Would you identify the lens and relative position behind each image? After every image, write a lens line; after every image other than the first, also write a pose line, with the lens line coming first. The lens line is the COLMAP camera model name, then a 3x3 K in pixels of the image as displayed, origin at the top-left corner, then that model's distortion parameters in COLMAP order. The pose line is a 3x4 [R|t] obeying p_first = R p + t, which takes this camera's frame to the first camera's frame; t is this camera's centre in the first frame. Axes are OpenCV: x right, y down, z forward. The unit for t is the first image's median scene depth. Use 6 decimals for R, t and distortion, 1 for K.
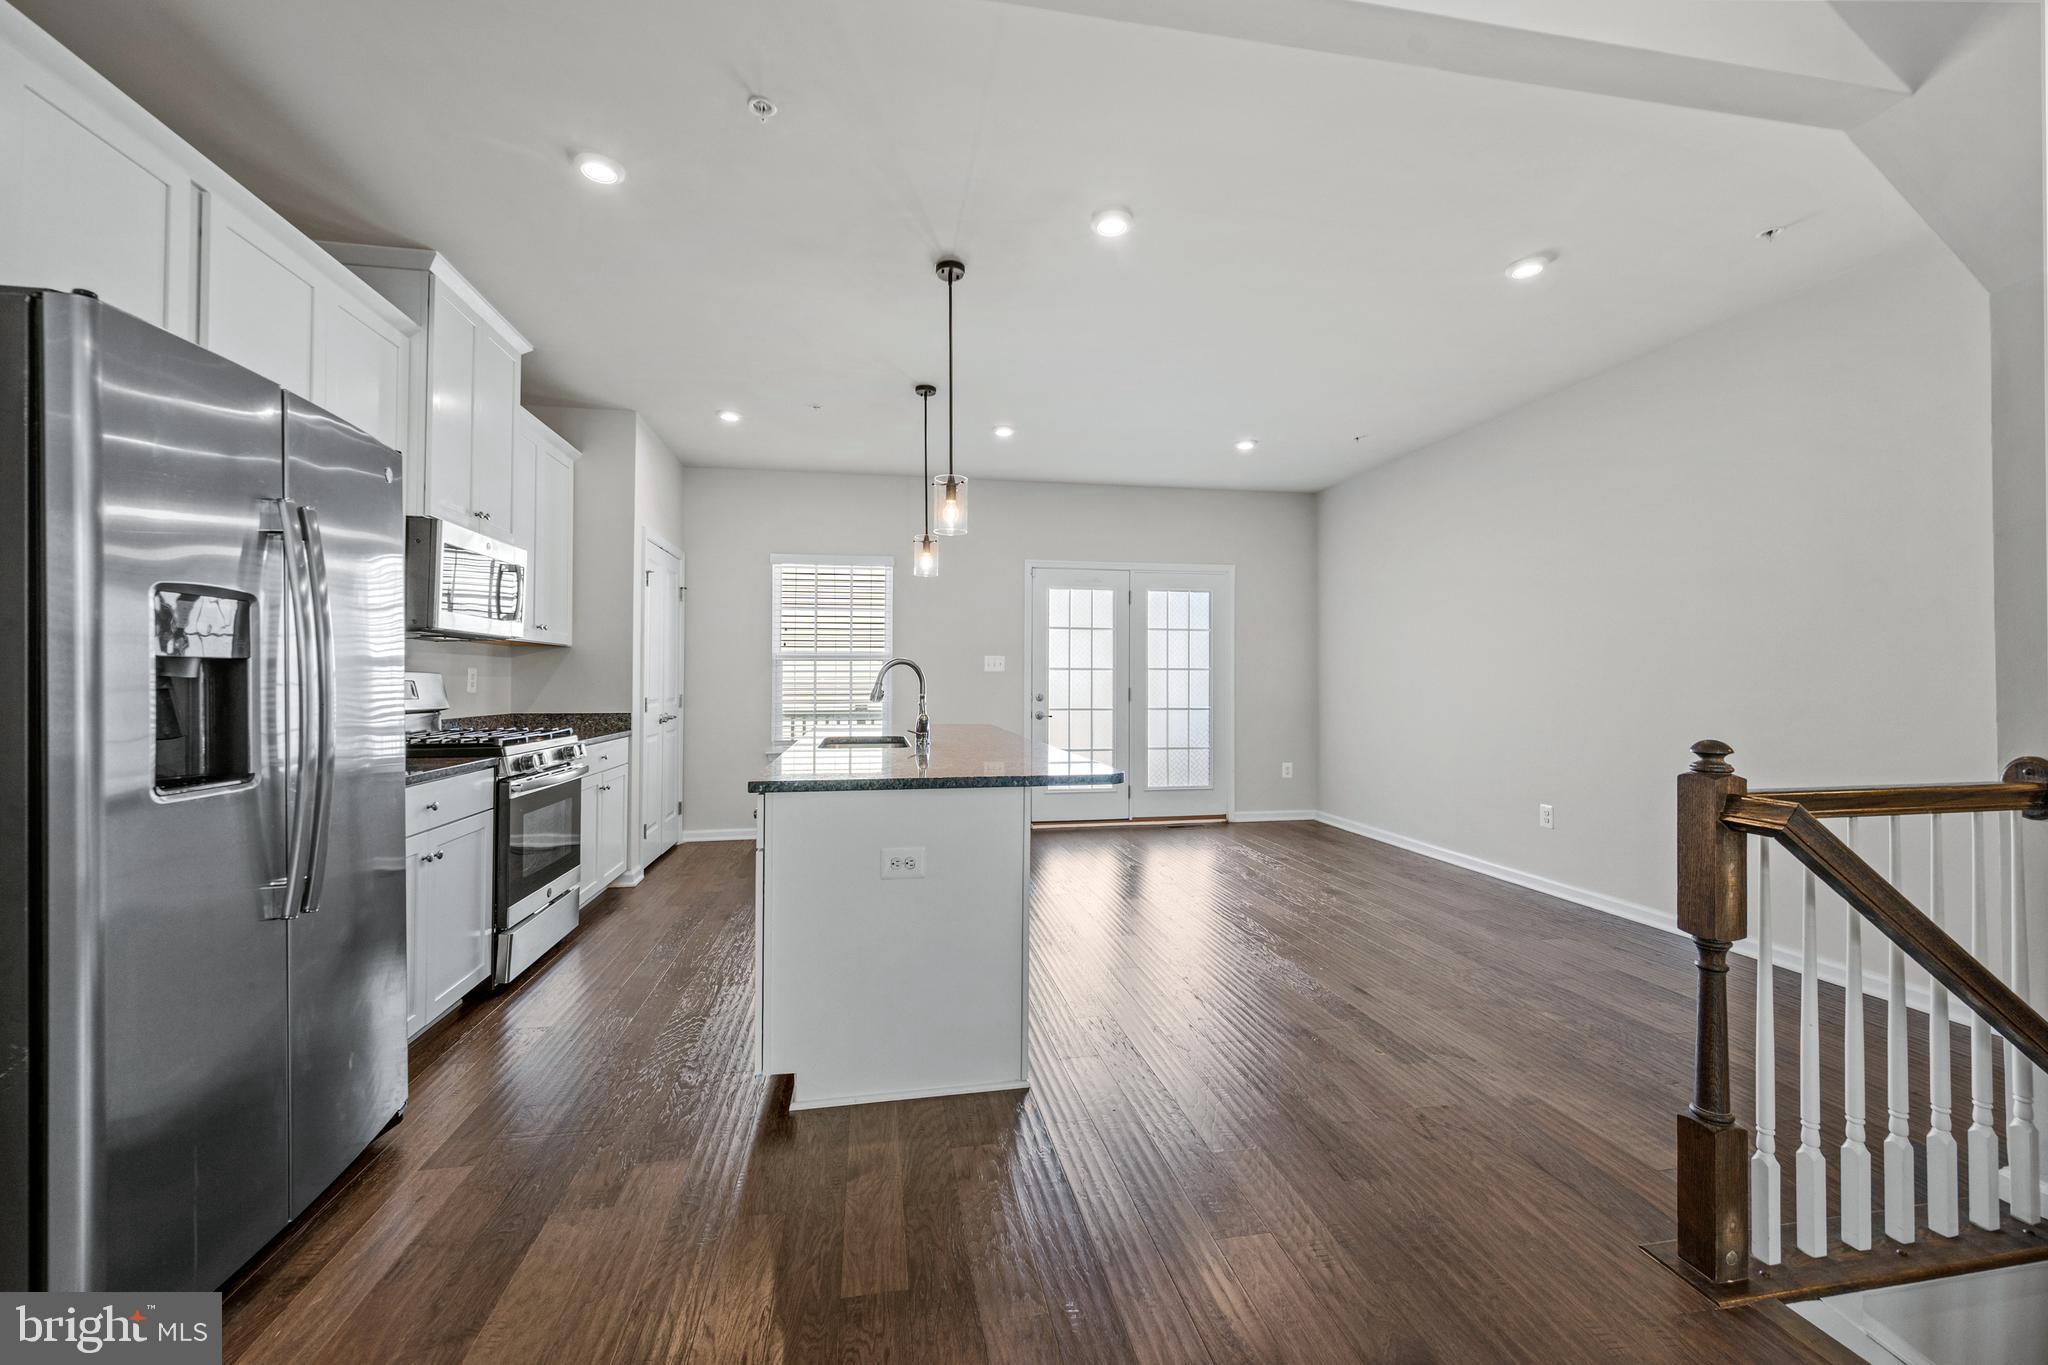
lens RADIAL K [[824.8, 0, 1010.1], [0, 824.8, 678.9], [0, 0, 1]] dist [0.001927, -0.000035]
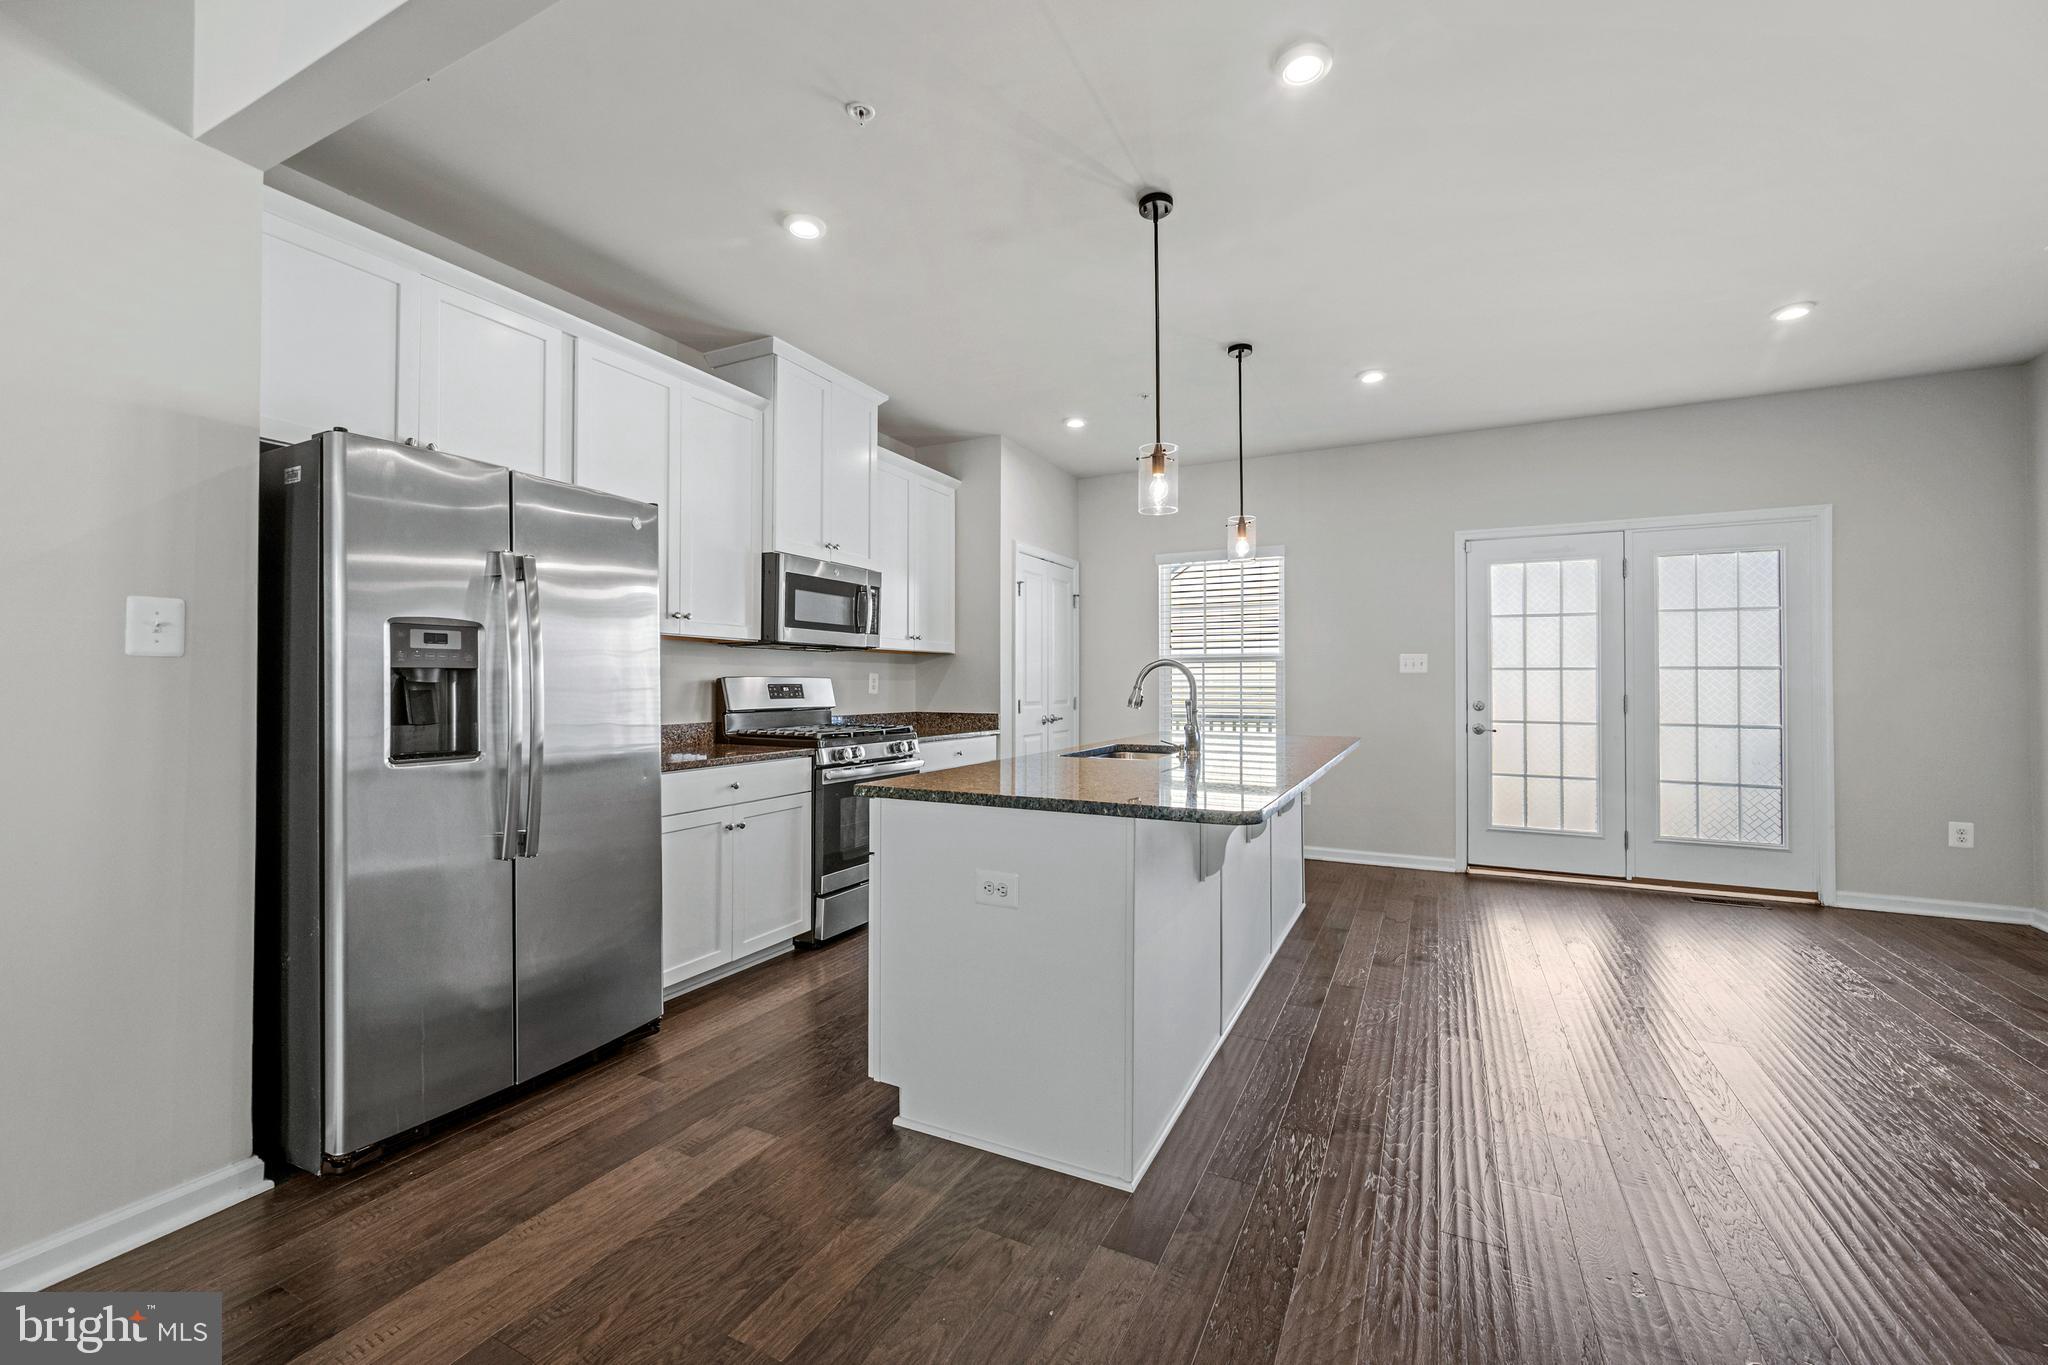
lens RADIAL K [[824.8, 0, 1018.9], [0, 824.8, 681.0], [0, 0, 1]] dist [0.001927, -0.000035]
pose [[0.795931, -0.000528, -0.605387, 0.232765], [0.000253, 1.000000, -0.000540, -0.001083], [0.605387, 0.000277, 0.795931, 0.162933]]
